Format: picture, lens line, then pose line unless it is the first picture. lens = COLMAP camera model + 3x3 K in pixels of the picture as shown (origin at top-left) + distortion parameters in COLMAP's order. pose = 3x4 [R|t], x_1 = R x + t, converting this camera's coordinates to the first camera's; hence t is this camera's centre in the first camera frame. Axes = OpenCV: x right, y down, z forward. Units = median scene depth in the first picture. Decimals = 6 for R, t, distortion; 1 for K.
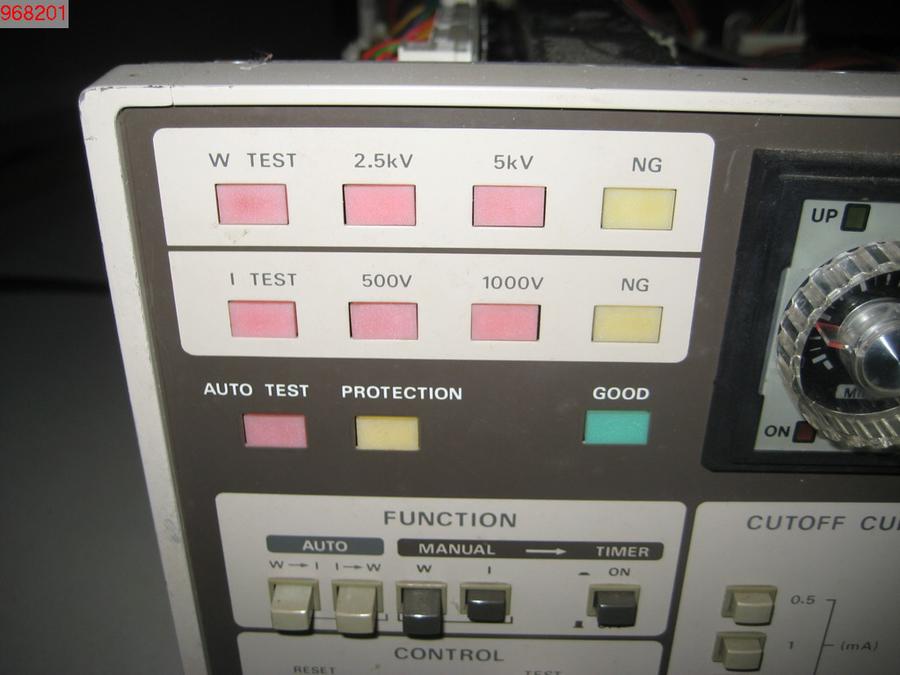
lens RADIAL K [[898.1, 0, 448.7], [0, 898.1, 333.8], [0, 0, 1]] dist [-0.096682, 0.000000]
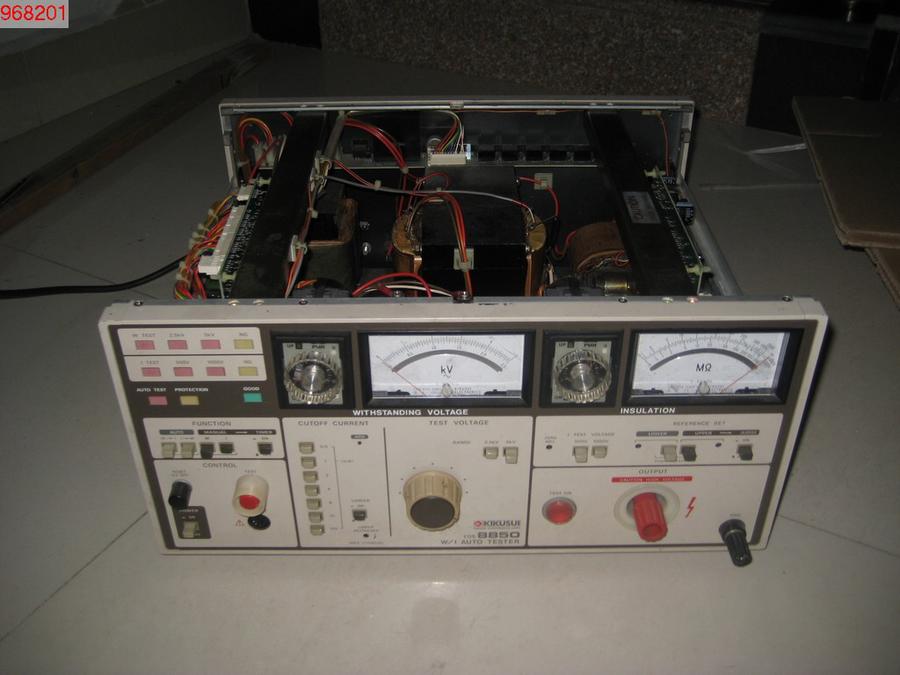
lens RADIAL K [[898.1, 0, 451.9], [0, 898.1, 338.3], [0, 0, 1]] dist [-0.096682, 0.000000]
pose [[0.999374, -0.024531, 0.025498, 0.889479], [0.021148, 0.991882, 0.125391, -0.554684], [-0.028367, -0.124773, 0.991780, -2.501741]]
